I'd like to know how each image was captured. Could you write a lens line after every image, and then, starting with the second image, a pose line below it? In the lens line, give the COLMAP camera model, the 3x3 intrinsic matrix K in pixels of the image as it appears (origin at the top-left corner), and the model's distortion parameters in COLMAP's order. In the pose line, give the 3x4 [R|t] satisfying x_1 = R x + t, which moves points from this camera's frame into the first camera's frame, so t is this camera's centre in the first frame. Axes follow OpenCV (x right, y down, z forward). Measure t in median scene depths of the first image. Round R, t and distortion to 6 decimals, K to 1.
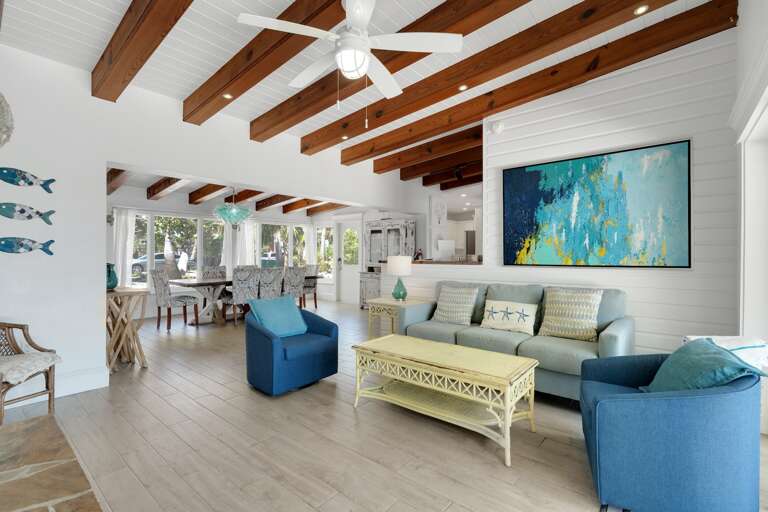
lens RADIAL K [[353.6, 0, 385.2], [0, 353.6, 256.2], [0, 0, 1]] dist [-0.011064, -0.000404]
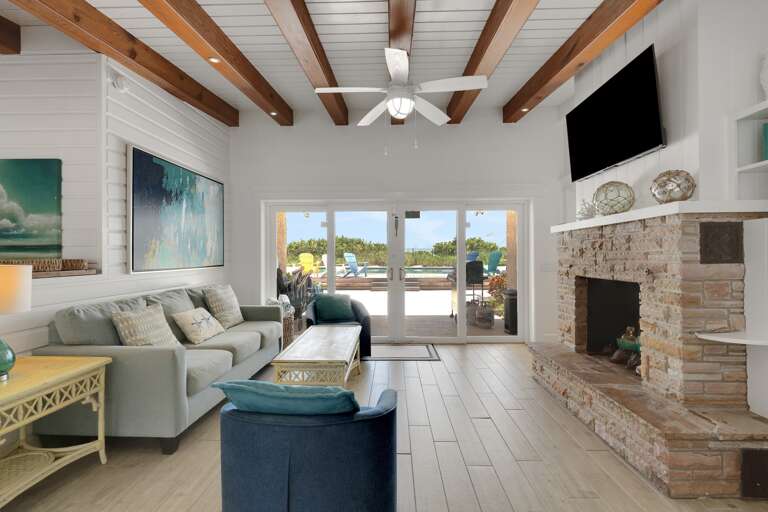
lens RADIAL K [[353.6, 0, 382.9], [0, 353.6, 252.8], [0, 0, 1]] dist [-0.011064, -0.000404]
pose [[-0.608412, 0.009303, 0.793567, -0.668266], [0.005361, 0.999957, -0.007612, -0.008165], [-0.793603, -0.000377, -0.608436, 1.159764]]
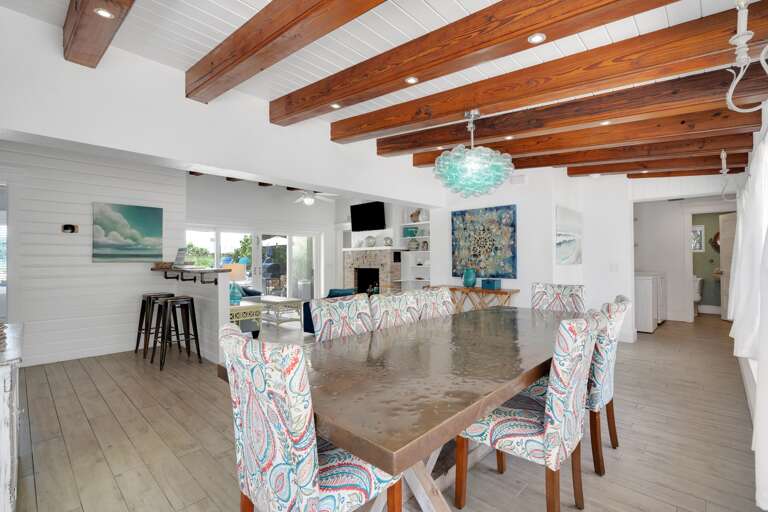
lens RADIAL K [[353.6, 0, 384.2], [0, 353.6, 256.5], [0, 0, 1]] dist [-0.011064, -0.000404]
pose [[-0.997602, 0.003713, 0.069107, -0.625231], [0.003214, 0.999968, -0.007334, -0.013530], [-0.069132, -0.007094, -0.997582, 2.647194]]
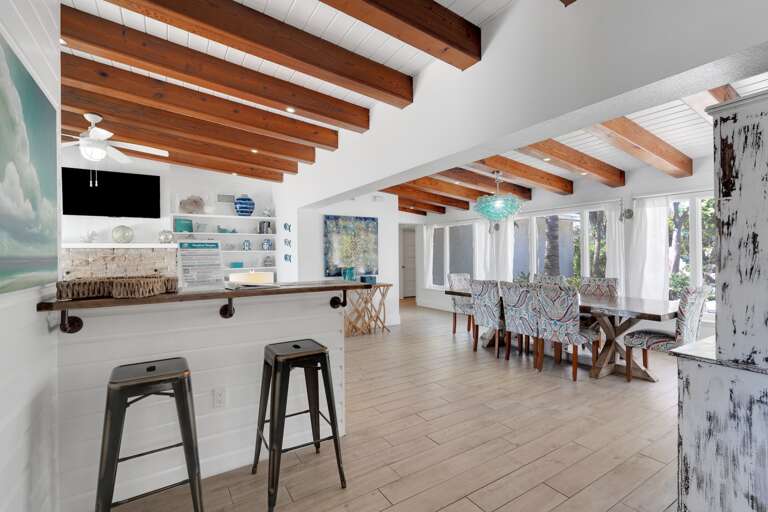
lens RADIAL K [[353.6, 0, 382.7], [0, 353.6, 255.5], [0, 0, 1]] dist [-0.011064, -0.000404]
pose [[-0.312989, 0.004096, -0.949748, 0.693939], [0.007536, 0.999970, 0.001829, -0.035524], [0.949727, -0.006585, -0.313010, 1.809232]]
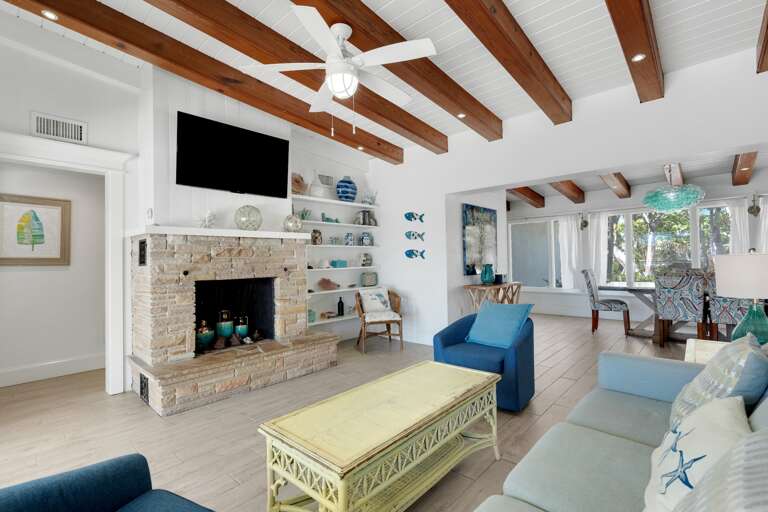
lens RADIAL K [[353.6, 0, 376.3], [0, 353.6, 254.4], [0, 0, 1]] dist [-0.011064, -0.000404]
pose [[-0.062067, -0.010935, -0.998012, 0.644720], [0.010355, 0.999879, -0.011600, -0.006470], [0.998018, -0.011054, -0.061946, 0.744760]]
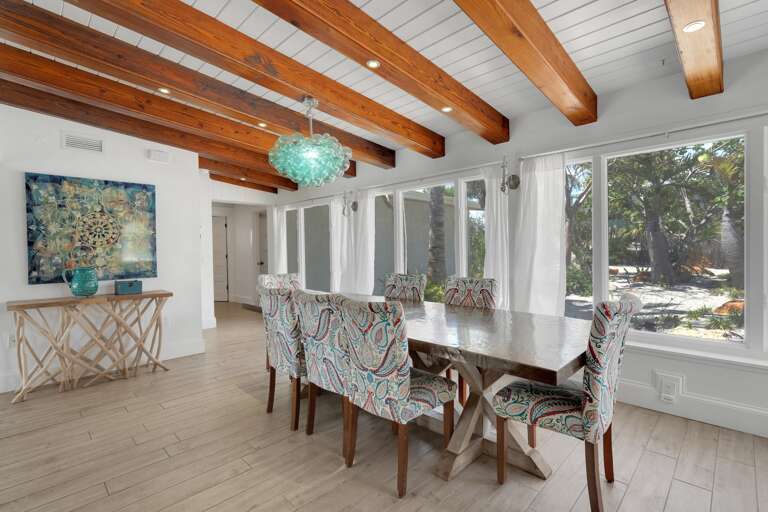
lens RADIAL K [[353.6, 0, 387.7], [0, 353.6, 256.4], [0, 0, 1]] dist [-0.011064, -0.000404]
pose [[-0.087961, 0.021533, -0.995891, 0.017459], [0.011722, 0.999719, 0.020581, -0.015022], [0.996055, -0.009863, -0.088189, 2.053149]]
